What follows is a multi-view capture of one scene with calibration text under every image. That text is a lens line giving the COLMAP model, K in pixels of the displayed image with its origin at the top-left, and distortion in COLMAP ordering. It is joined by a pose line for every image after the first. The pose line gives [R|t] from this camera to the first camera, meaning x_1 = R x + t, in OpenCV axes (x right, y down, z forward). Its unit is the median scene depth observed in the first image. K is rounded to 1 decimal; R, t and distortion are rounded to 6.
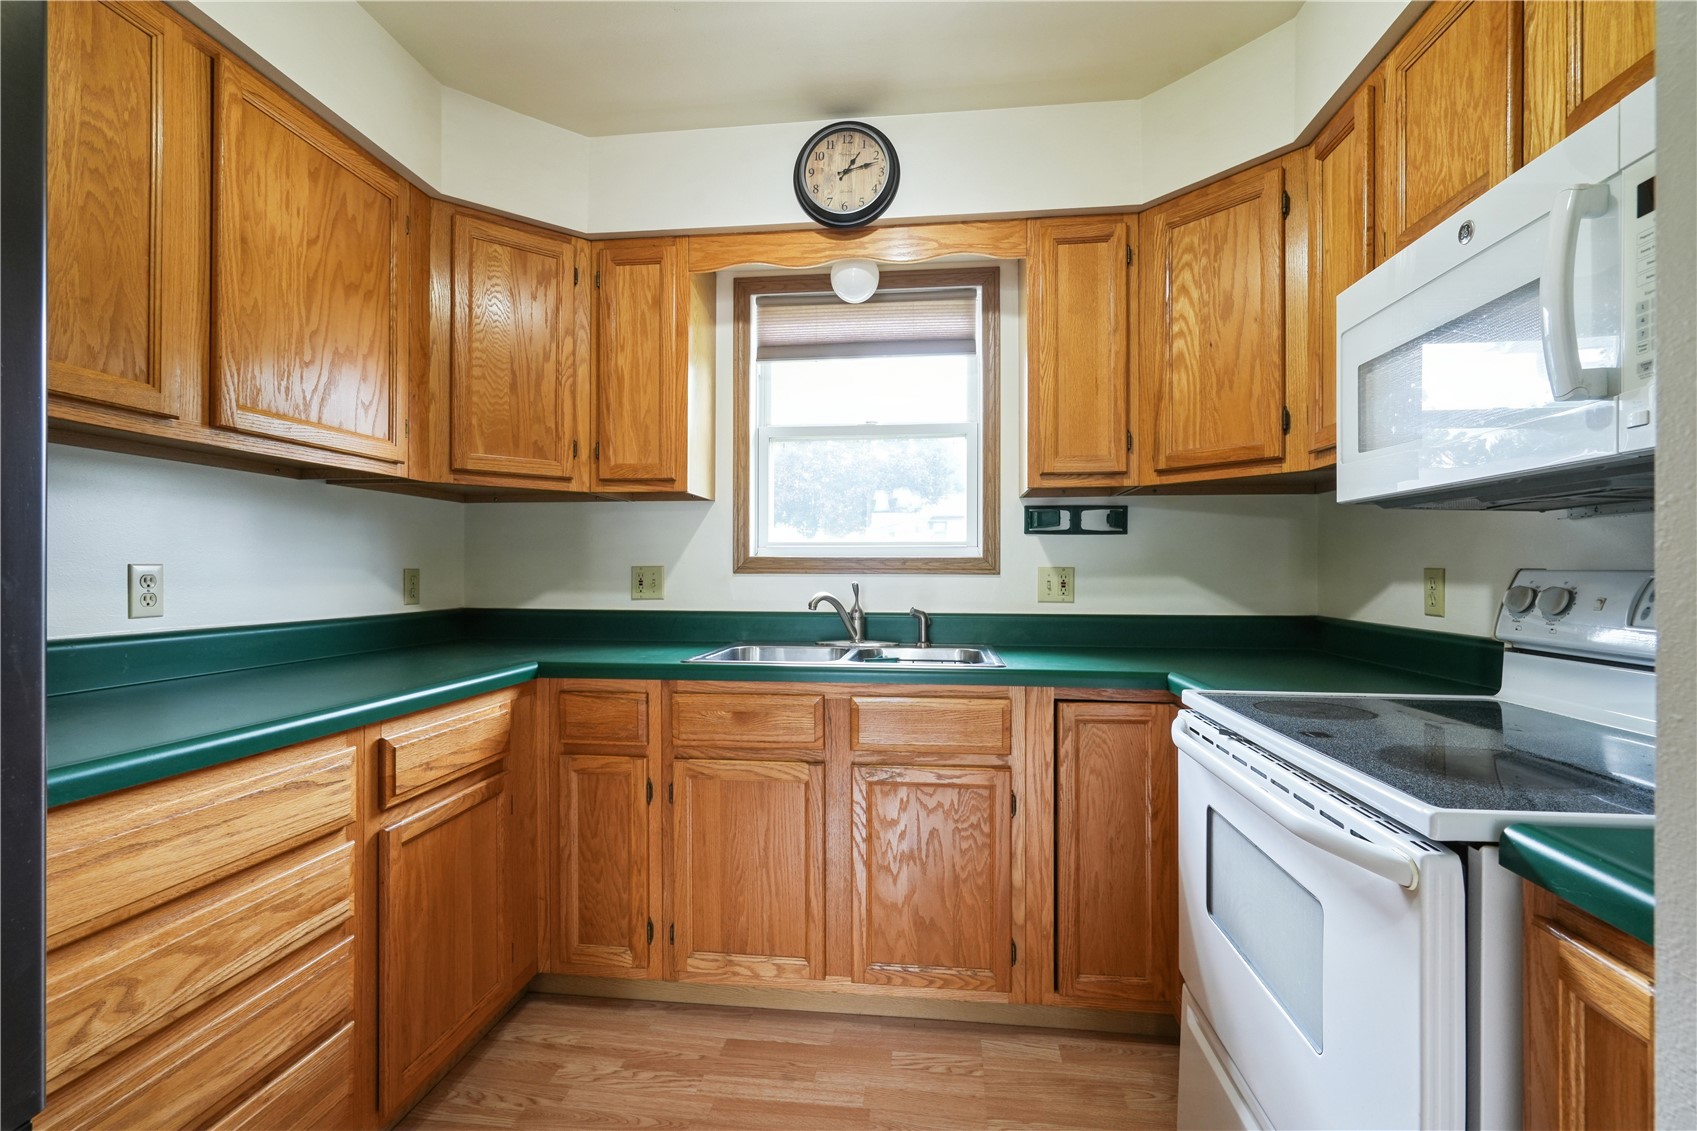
lens RADIAL K [[771.7, 0, 848.6], [0, 771.7, 565.3], [0, 0, 1]] dist [-0.003474, 0.004168]
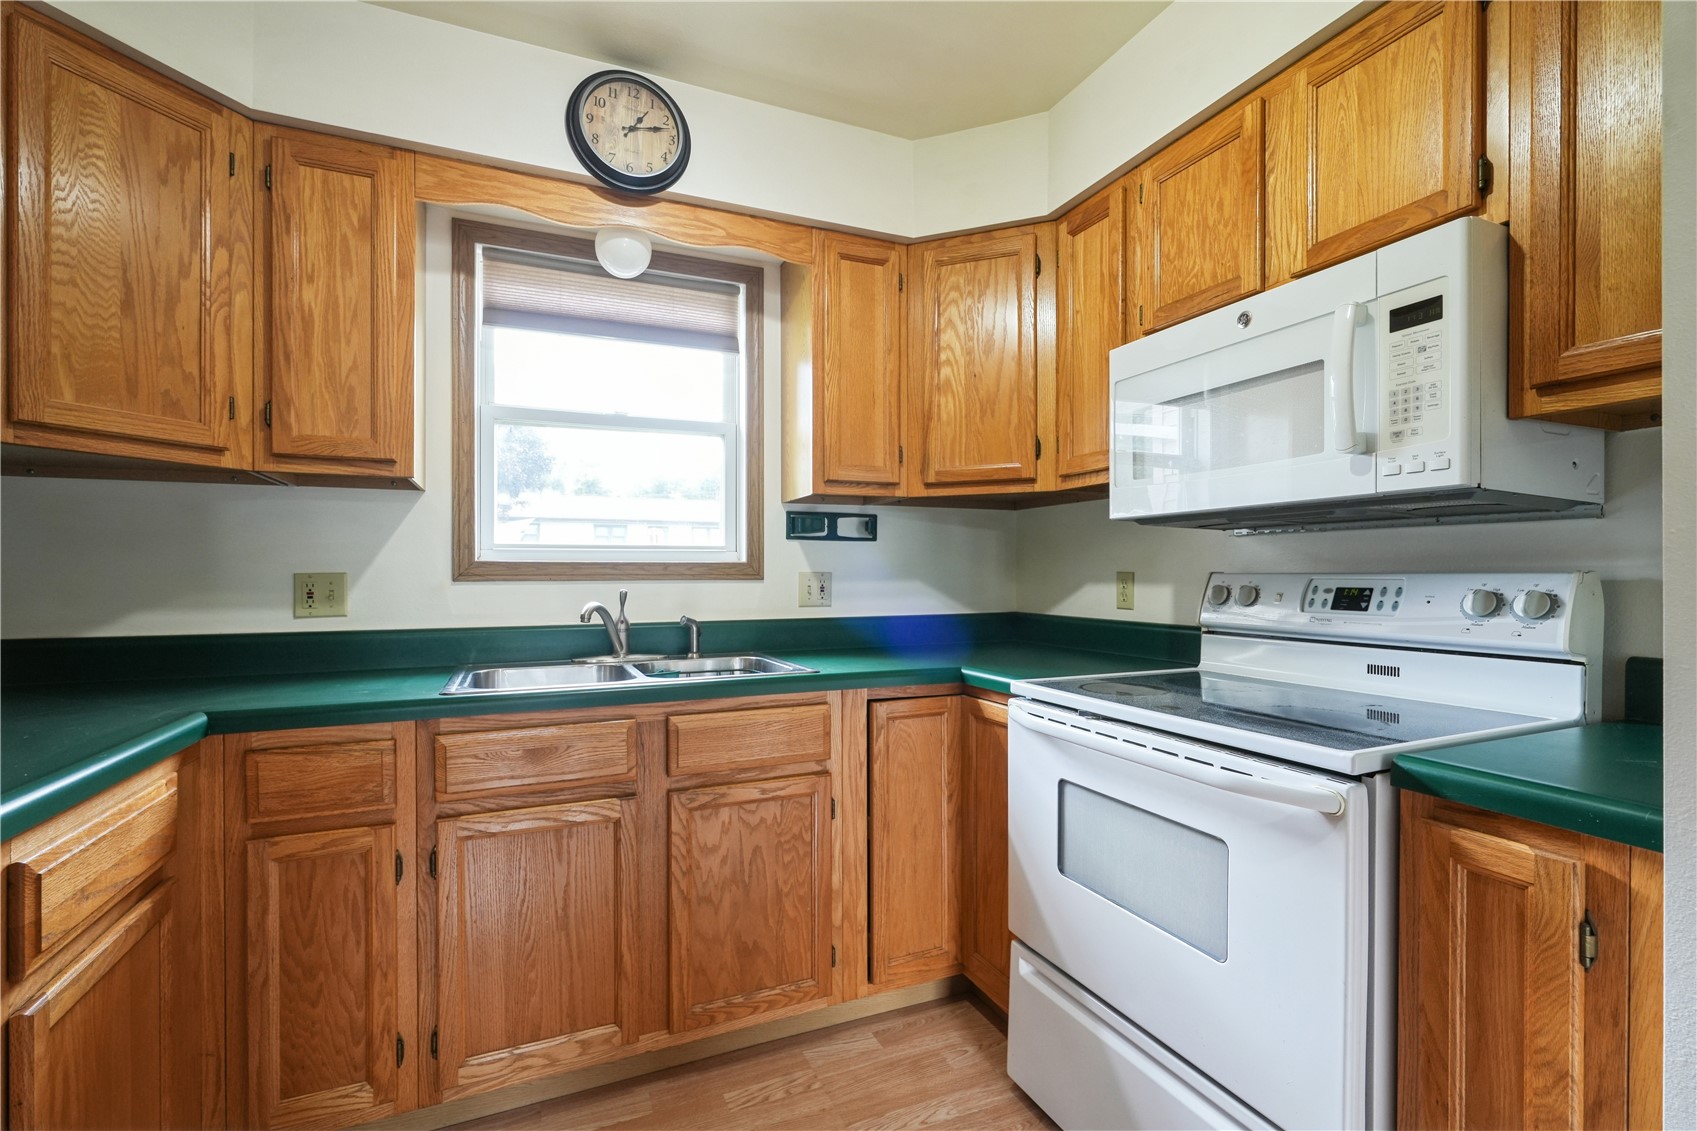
lens RADIAL K [[771.7, 0, 860.1], [0, 771.7, 570.6], [0, 0, 1]] dist [-0.003474, 0.004168]
pose [[0.860634, -0.002890, 0.509216, -0.250952], [0.002558, 0.999996, 0.001351, -0.001181], [-0.509217, 0.000140, 0.860638, 0.108169]]
